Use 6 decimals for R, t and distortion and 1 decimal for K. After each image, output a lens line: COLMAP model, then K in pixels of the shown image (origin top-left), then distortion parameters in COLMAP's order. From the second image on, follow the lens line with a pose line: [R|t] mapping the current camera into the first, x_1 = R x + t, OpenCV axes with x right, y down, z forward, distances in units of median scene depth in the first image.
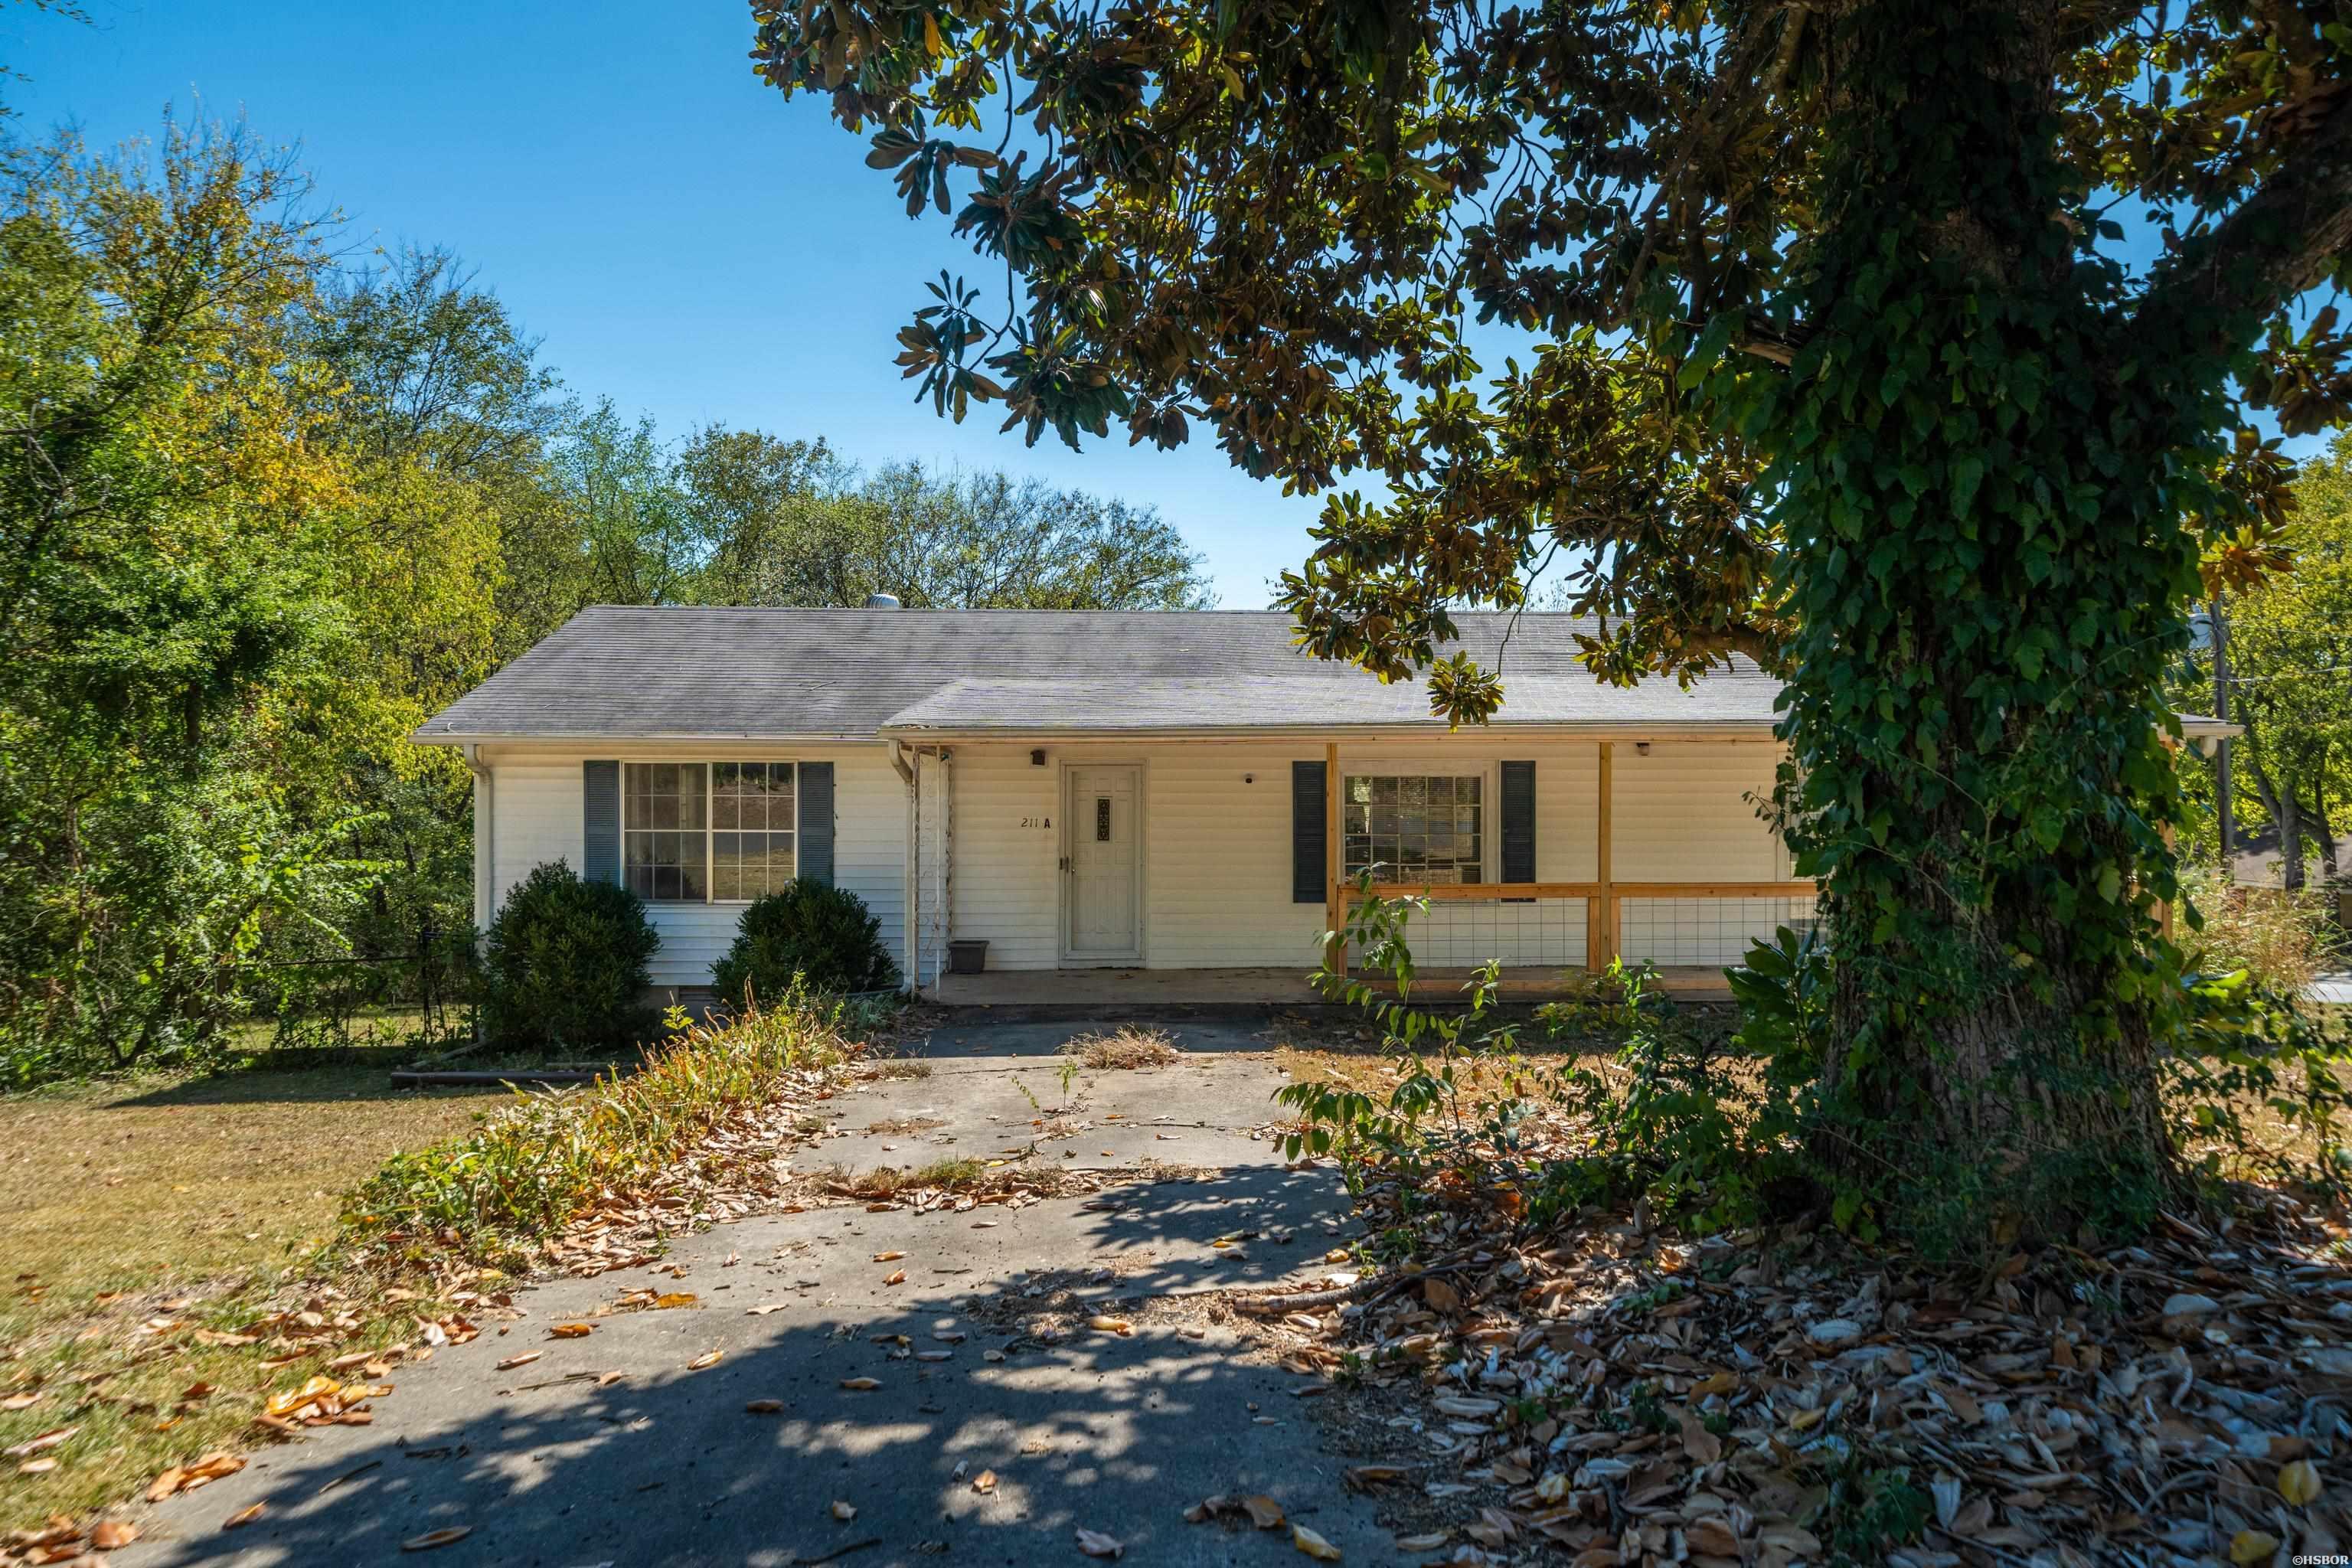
lens RADIAL K [[1506.7, 0, 1172.0], [0, 1506.7, 785.1], [0, 0, 1]] dist [-0.007181, -0.000668]
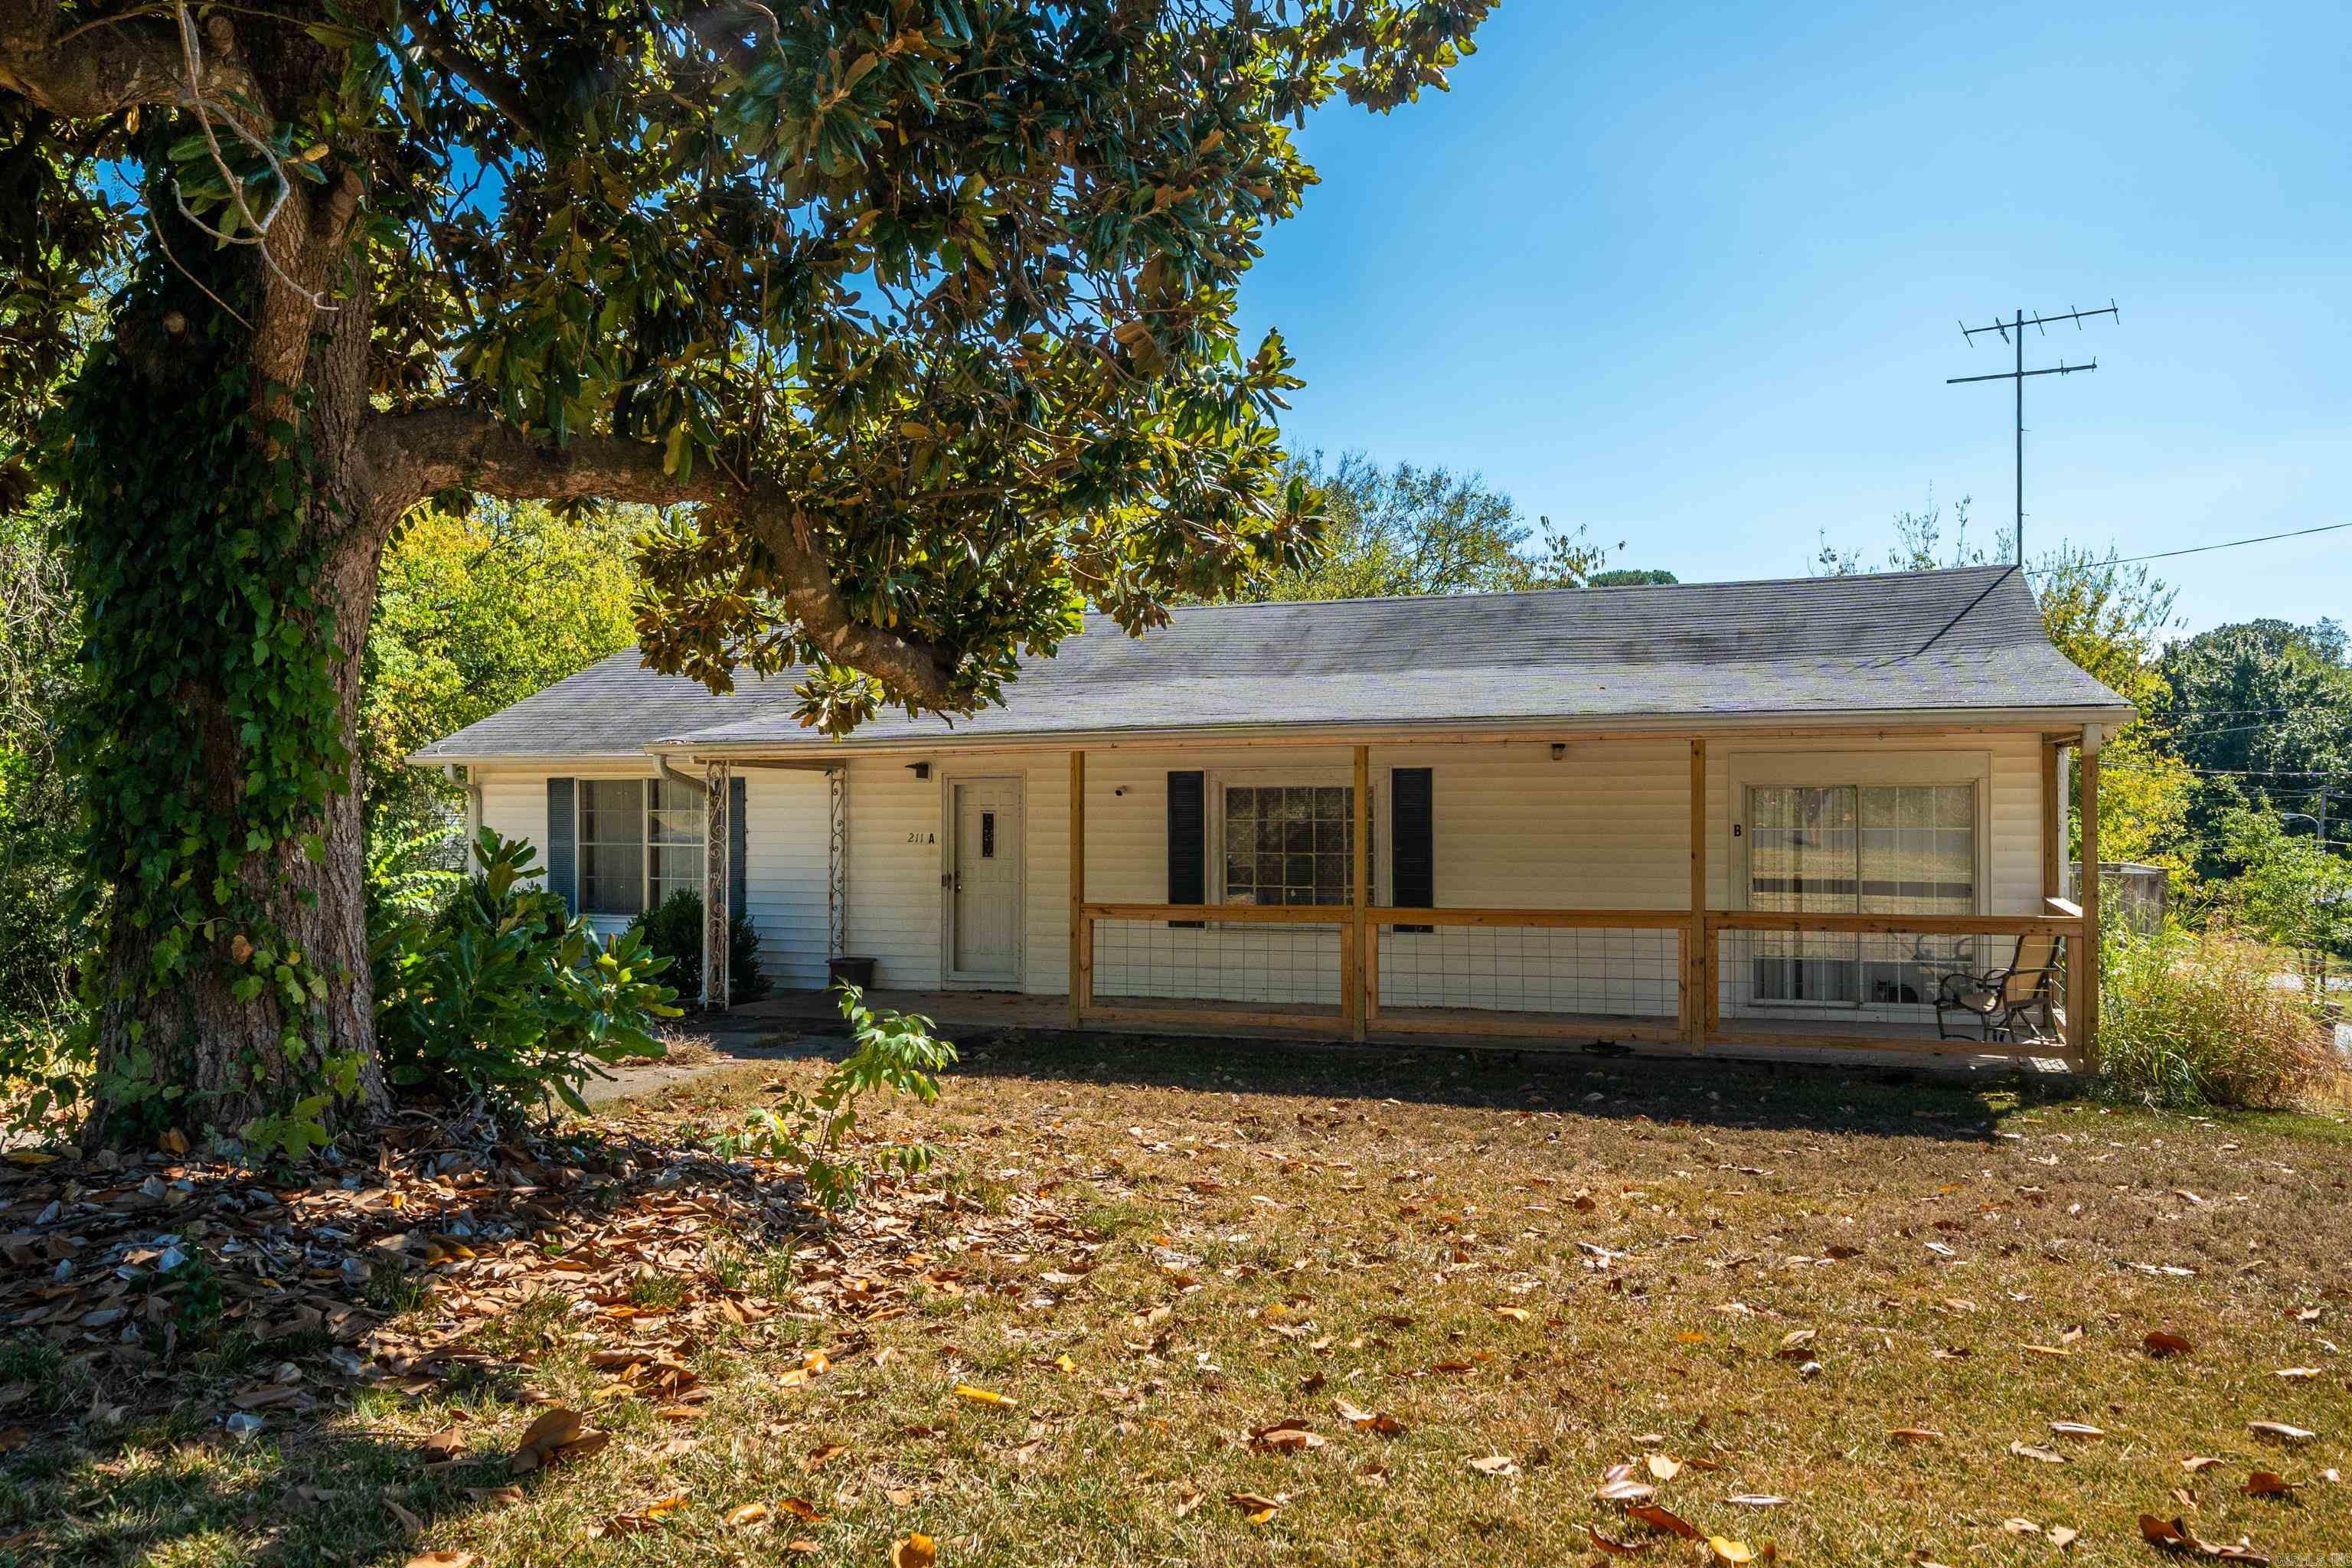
lens RADIAL K [[1710.2, 0, 1162.0], [0, 1710.2, 787.4], [0, 0, 1]] dist [0.032509, 0.003894]
pose [[0.940126, -0.007627, -0.340741, 0.431643], [0.006829, 0.999970, -0.003541, -0.002483], [0.340758, 0.001002, 0.940150, 0.017029]]
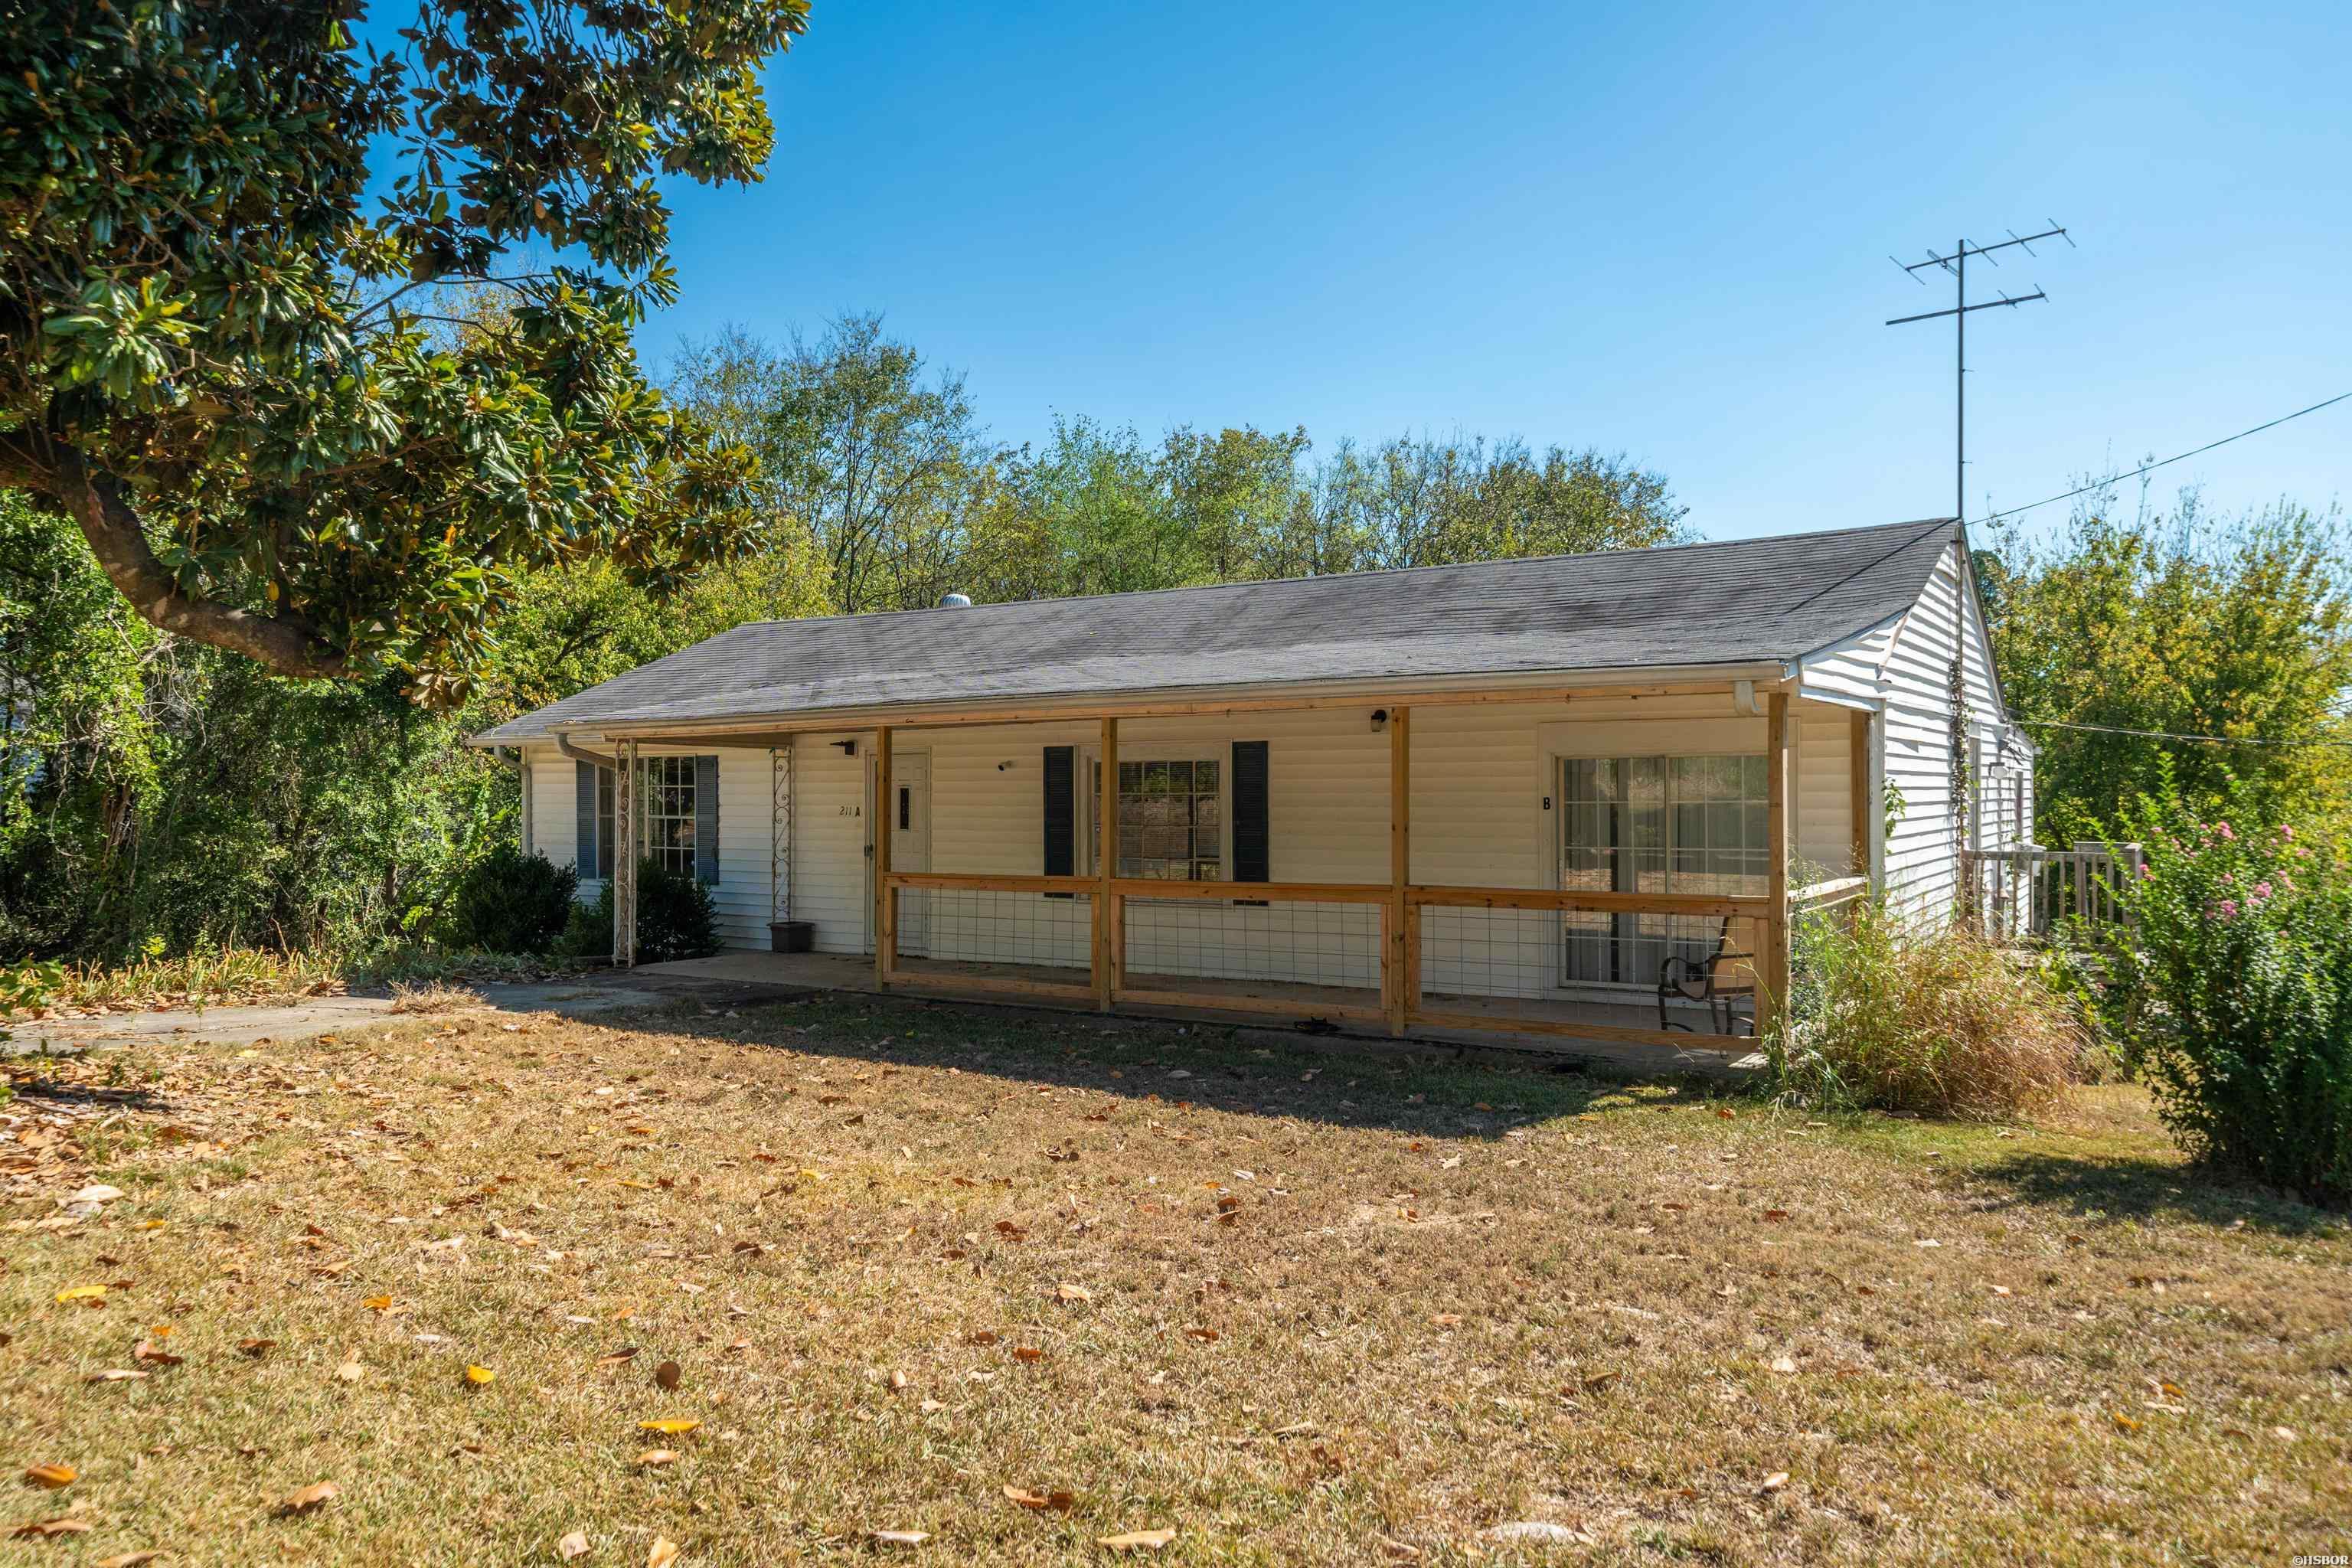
lens RADIAL K [[1586.6, 0, 1193.0], [0, 1586.6, 789.6], [0, 0, 1]] dist [0.013027, 0.000303]
pose [[0.842119, -0.003988, -0.539277, 0.695824], [0.006972, 0.999970, 0.003492, 0.008161], [0.539246, -0.006700, 0.842121, 0.210407]]
